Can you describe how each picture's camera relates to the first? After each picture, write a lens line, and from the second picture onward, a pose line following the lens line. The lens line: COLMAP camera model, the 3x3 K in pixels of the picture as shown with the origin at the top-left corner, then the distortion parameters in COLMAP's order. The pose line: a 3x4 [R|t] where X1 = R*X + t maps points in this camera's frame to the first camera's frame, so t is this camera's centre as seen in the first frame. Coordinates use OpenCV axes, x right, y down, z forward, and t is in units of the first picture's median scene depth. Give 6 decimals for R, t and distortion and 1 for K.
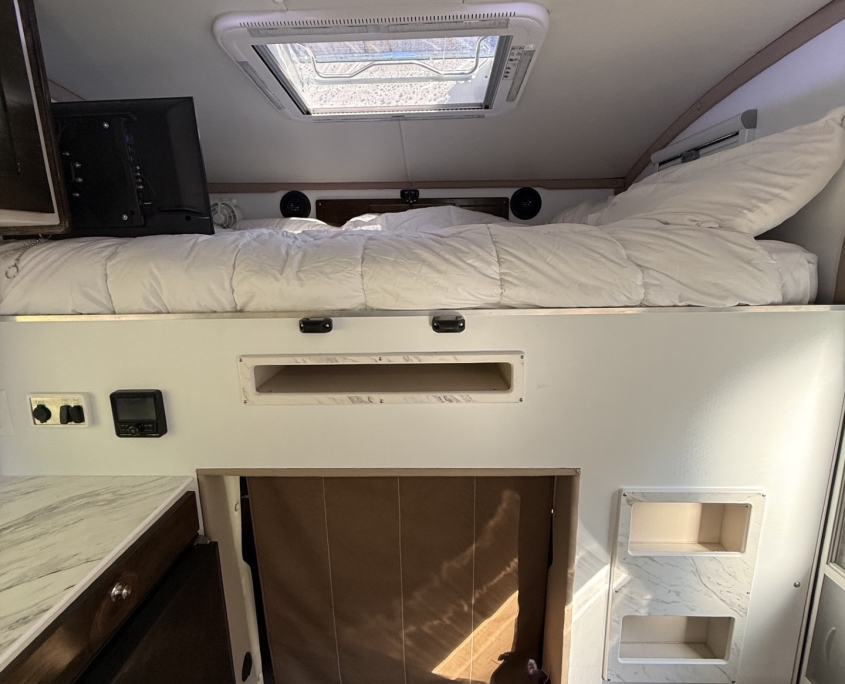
lens RADIAL K [[448.1, 0, 422.5], [0, 448.1, 342.0], [0, 0, 1]] dist [0.004336, -0.002452]
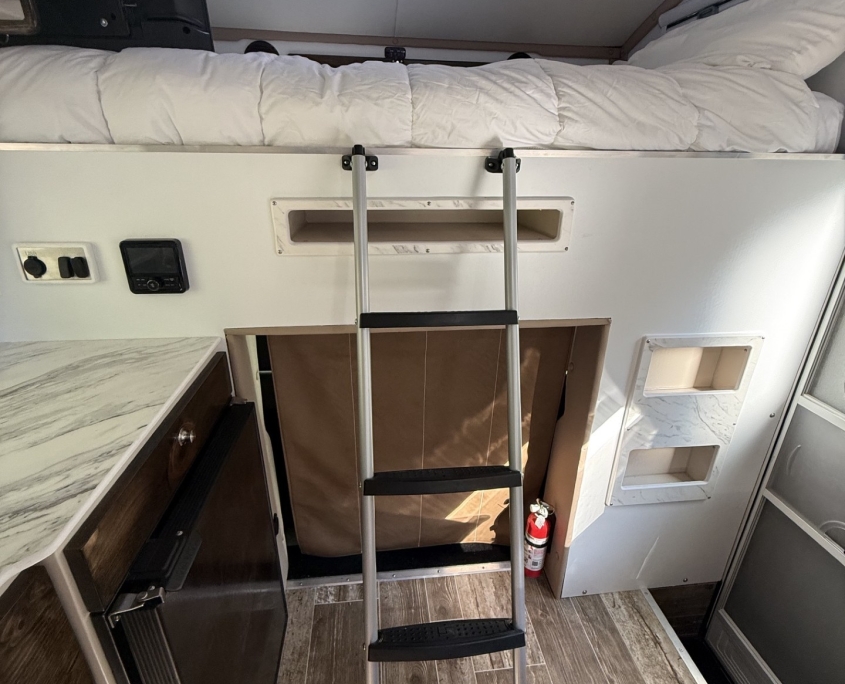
lens RADIAL K [[448.1, 0, 422.5], [0, 448.1, 342.0], [0, 0, 1]] dist [0.004336, -0.002452]
pose [[0.989896, -0.027535, 0.139095, -0.240293], [0.000858, 0.982109, 0.188311, 0.142373], [-0.141791, -0.186289, 0.972210, 0.031730]]
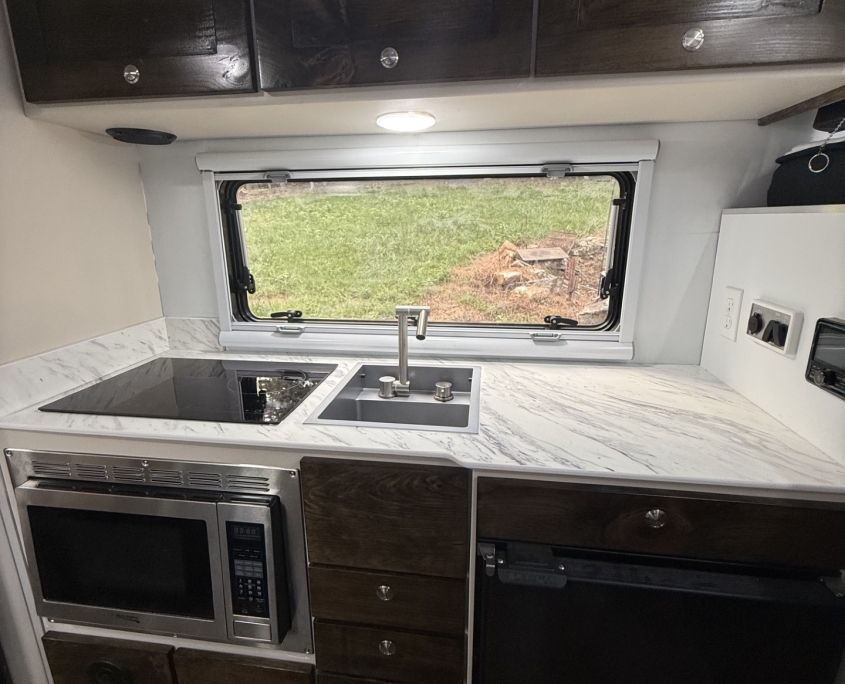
lens RADIAL K [[448.1, 0, 422.5], [0, 448.1, 342.0], [0, 0, 1]] dist [0.004336, -0.002452]
pose [[-0.110494, 0.277881, -0.954240, 0.068304], [-0.197656, 0.934797, 0.295106, 0.064036], [0.974024, 0.221218, -0.048365, 0.427533]]
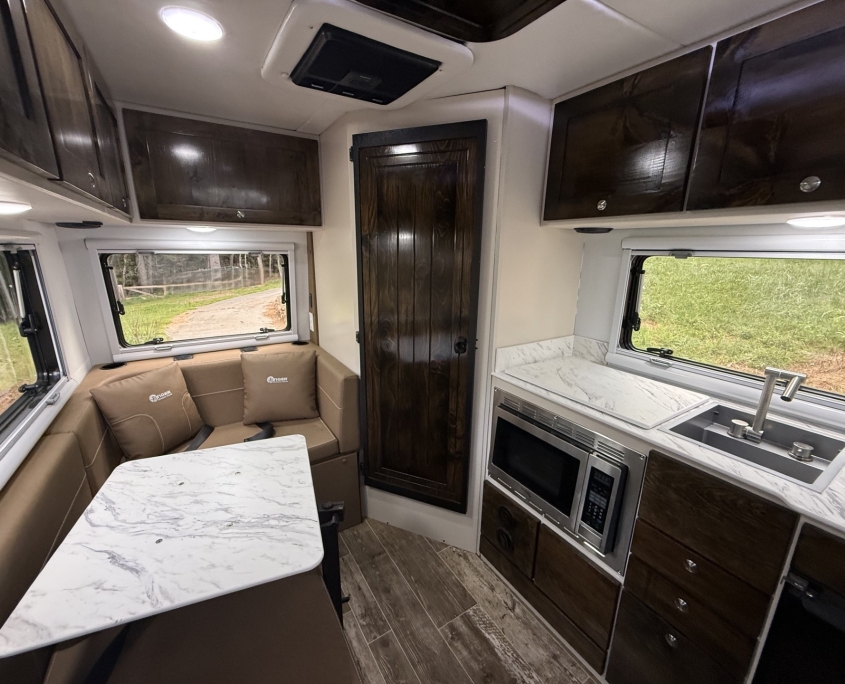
lens RADIAL K [[365.2, 0, 420.9], [0, 365.2, 342.9], [0, 0, 1]] dist [0.001293, -0.000372]
pose [[-0.832225, 0.148891, -0.534072, 0.408777], [-0.110626, 0.899306, 0.423096, -0.085649], [0.543290, 0.411193, -0.731954, 0.496701]]
